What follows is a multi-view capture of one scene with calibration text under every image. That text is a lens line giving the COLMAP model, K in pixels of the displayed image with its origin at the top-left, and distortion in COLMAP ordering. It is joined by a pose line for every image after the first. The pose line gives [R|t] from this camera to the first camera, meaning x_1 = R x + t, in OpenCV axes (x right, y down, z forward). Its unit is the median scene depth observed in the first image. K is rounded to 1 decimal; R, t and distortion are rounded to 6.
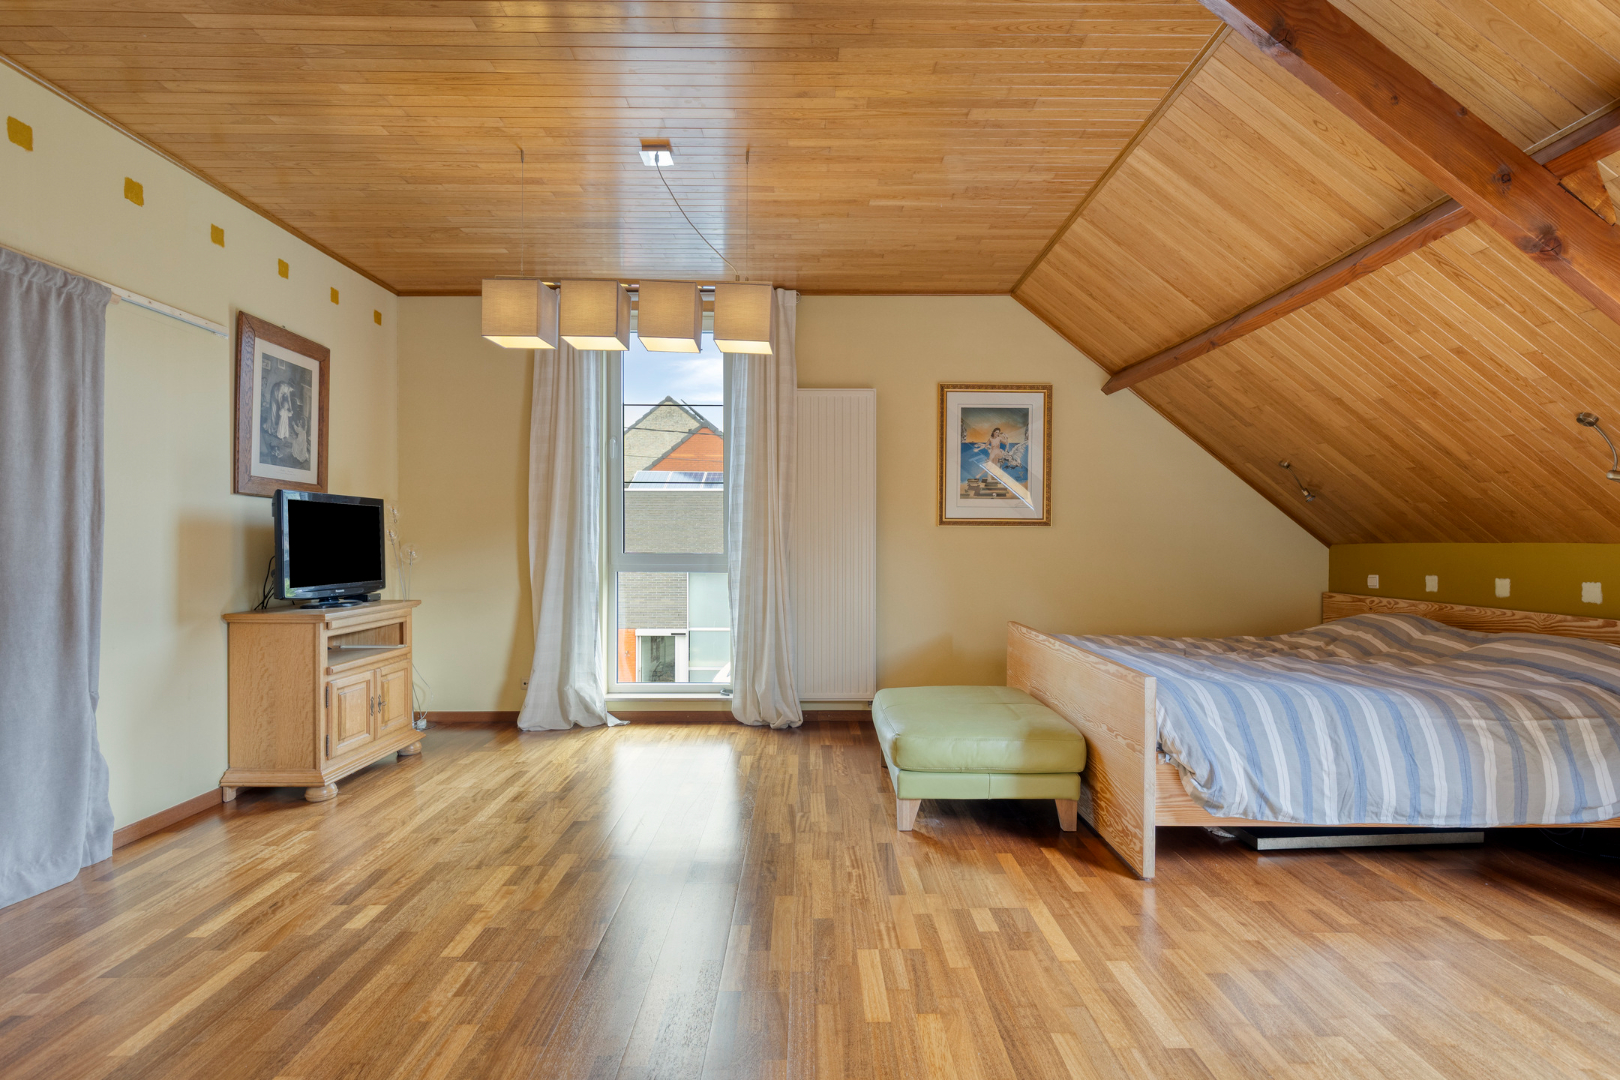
lens RADIAL K [[787.7, 0, 808.8], [0, 787.7, 536.5], [0, 0, 1]] dist [-0.001203, 0.000725]
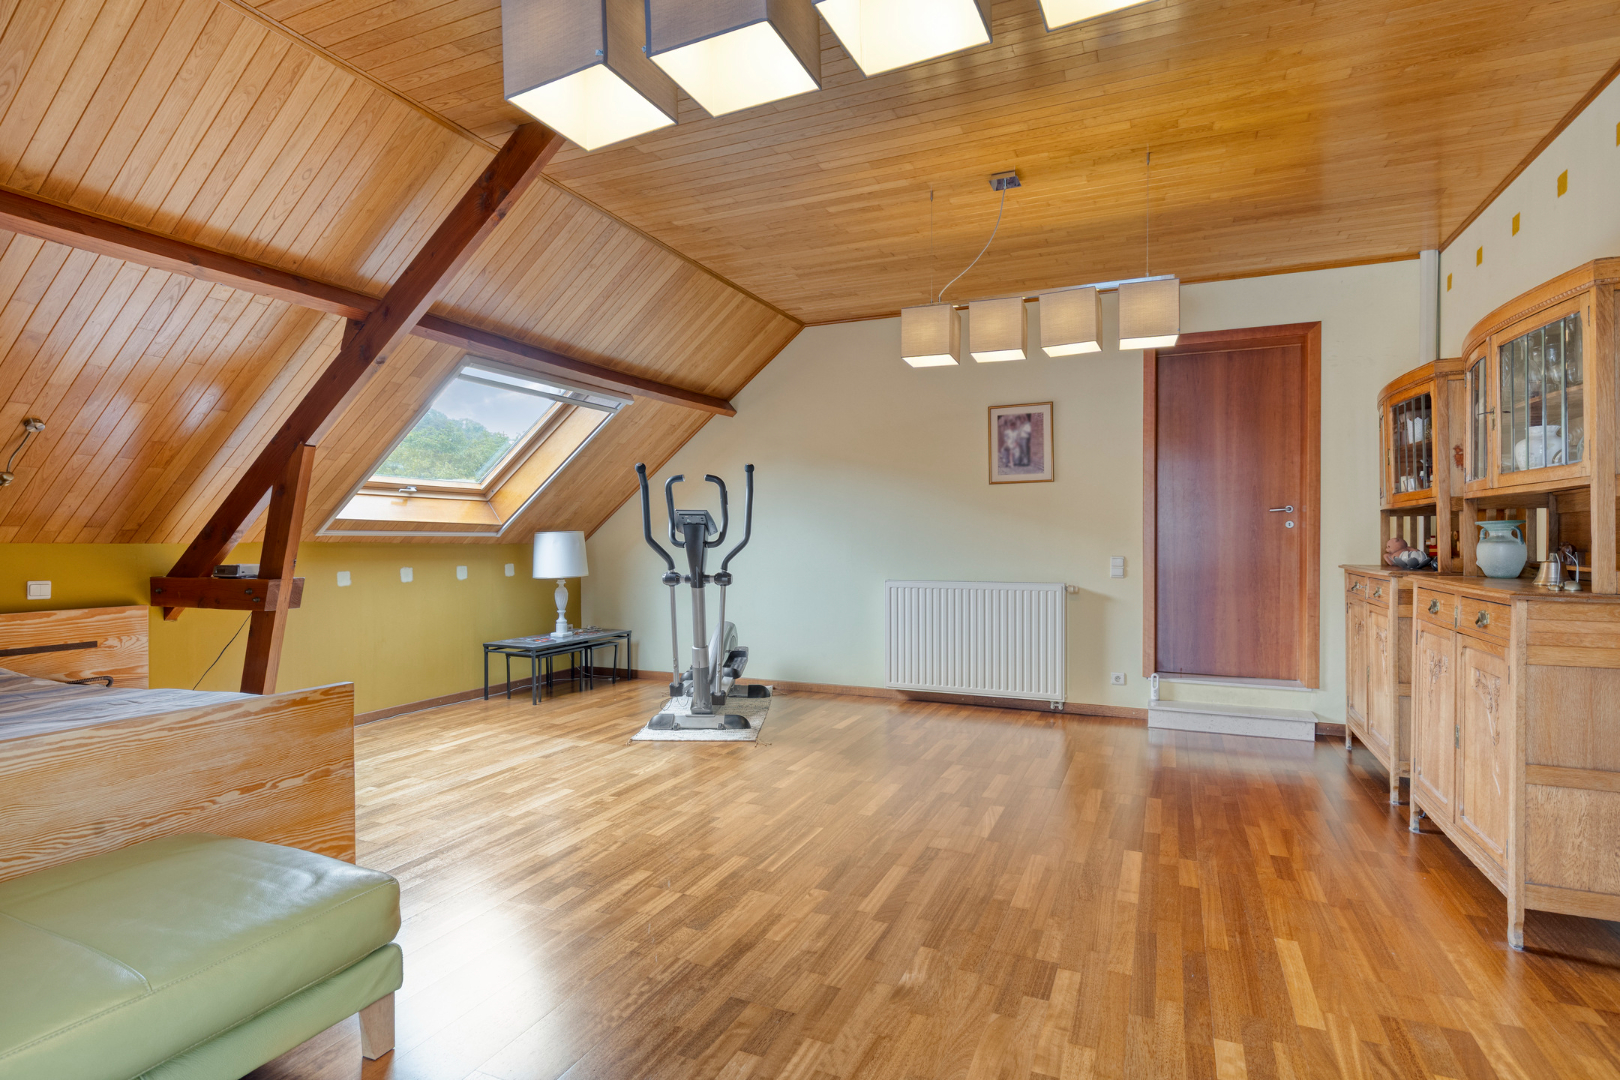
lens RADIAL K [[787.7, 0, 811.0], [0, 787.7, 537.5], [0, 0, 1]] dist [-0.001203, 0.000725]
pose [[-0.911281, 0.001410, 0.411783, -0.560808], [0.003681, 0.999982, 0.004724, -0.001384], [-0.411769, 0.005821, -0.911269, 1.988696]]
